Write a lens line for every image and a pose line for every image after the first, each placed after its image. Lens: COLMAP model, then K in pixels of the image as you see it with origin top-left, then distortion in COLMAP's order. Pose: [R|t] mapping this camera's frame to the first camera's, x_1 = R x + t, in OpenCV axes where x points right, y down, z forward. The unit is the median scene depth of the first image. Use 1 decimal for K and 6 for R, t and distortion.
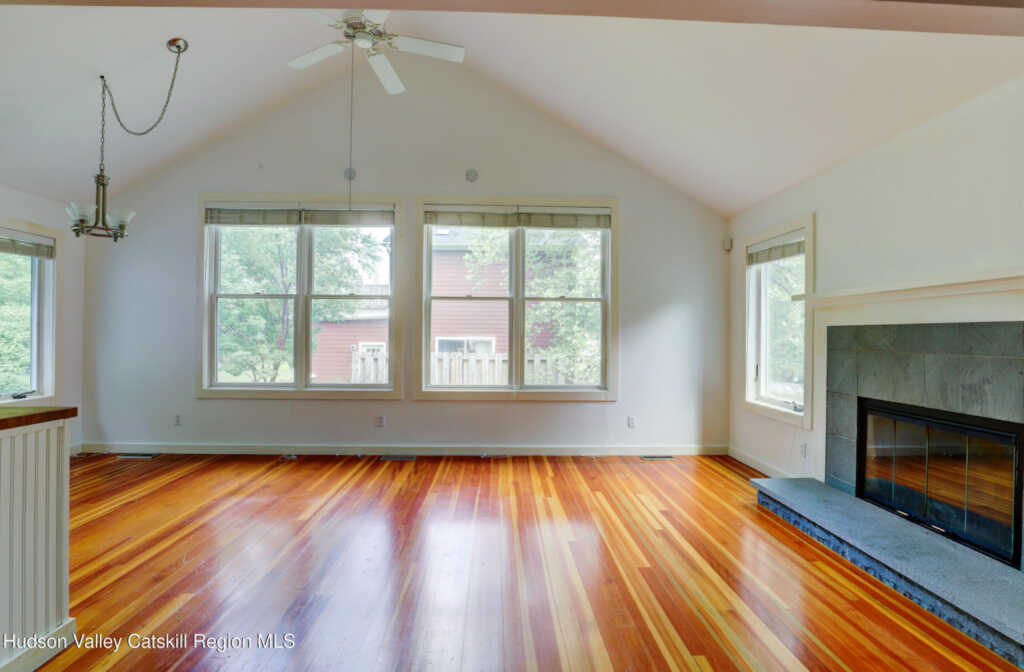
lens RADIAL K [[470.3, 0, 512.0], [0, 470.3, 336.0], [0, 0, 1]] dist [-0.030087, 0.001194]
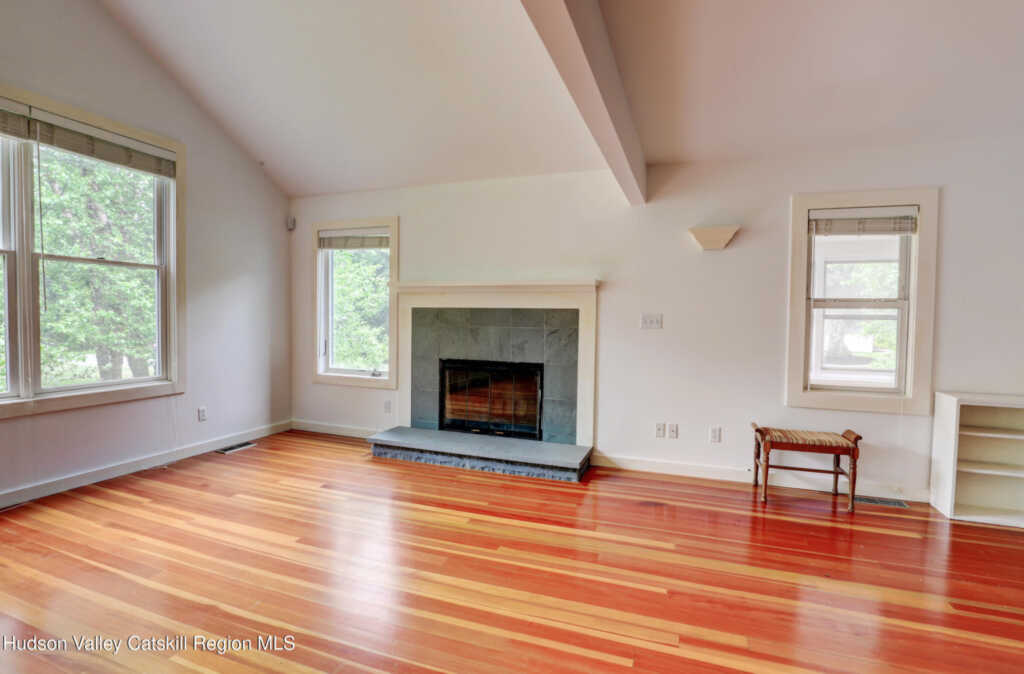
lens RADIAL K [[478.8, 0, 512.0], [0, 478.8, 337.0], [0, 0, 1]] dist [-0.031940, 0.000118]
pose [[0.375737, -0.040468, 0.925842, -0.341459], [-0.010055, 0.998809, 0.047738, -0.004099], [-0.926672, -0.027247, 0.374883, 0.169757]]
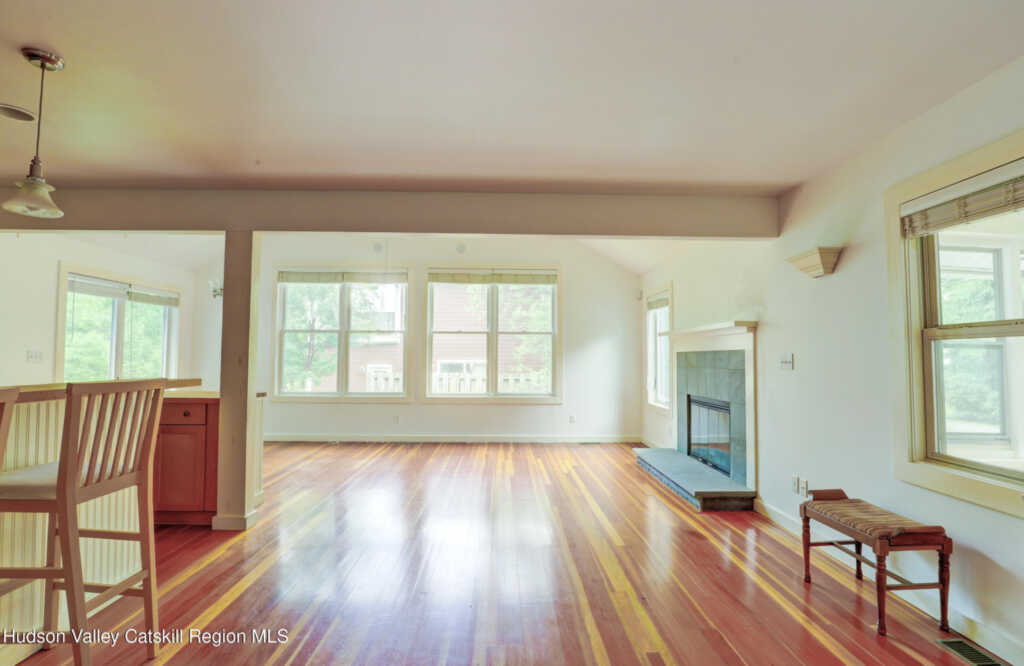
lens RADIAL K [[484.8, 0, 512.0], [0, 484.8, 333.0], [0, 0, 1]] dist [-0.027008, -0.000066]
pose [[0.999941, -0.002854, -0.010440, 0.091203], [0.002304, 0.998628, -0.052307, -0.000609], [0.010575, 0.052280, 0.998576, -0.511139]]
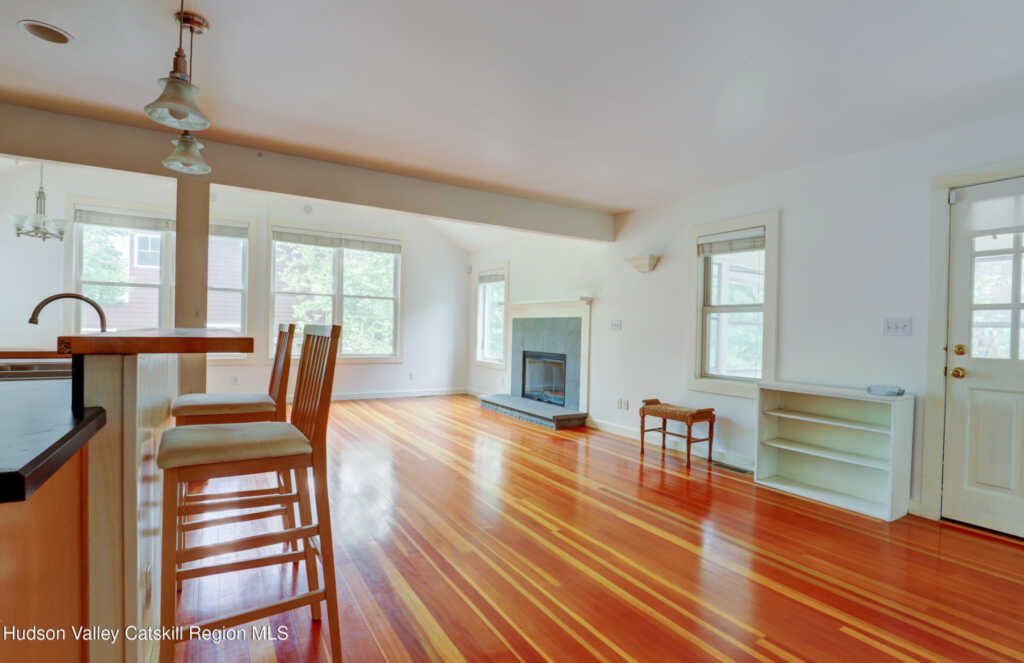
lens RADIAL K [[491.3, 0, 512.0], [0, 491.3, 331.5], [0, 0, 1]] dist [-0.025935, -0.000026]
pose [[0.869137, 0.009228, 0.494485, -0.293368], [-0.013958, 0.999885, 0.005873, 0.018511], [-0.494375, -0.012006, 0.869166, -0.658006]]
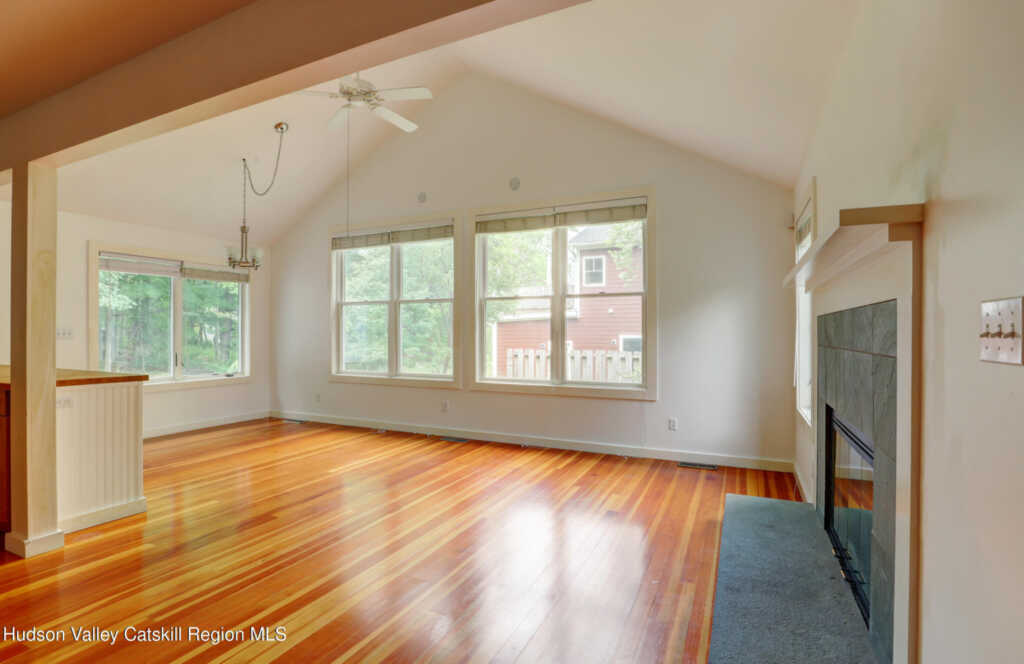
lens RADIAL K [[484.8, 0, 512.0], [0, 484.8, 332.0], [0, 0, 1]] dist [-0.027008, -0.000066]
pose [[0.889806, -0.009276, -0.456244, 0.432044], [0.006959, 0.999953, -0.006760, 0.005353], [0.456285, 0.002840, 0.889829, 0.009572]]
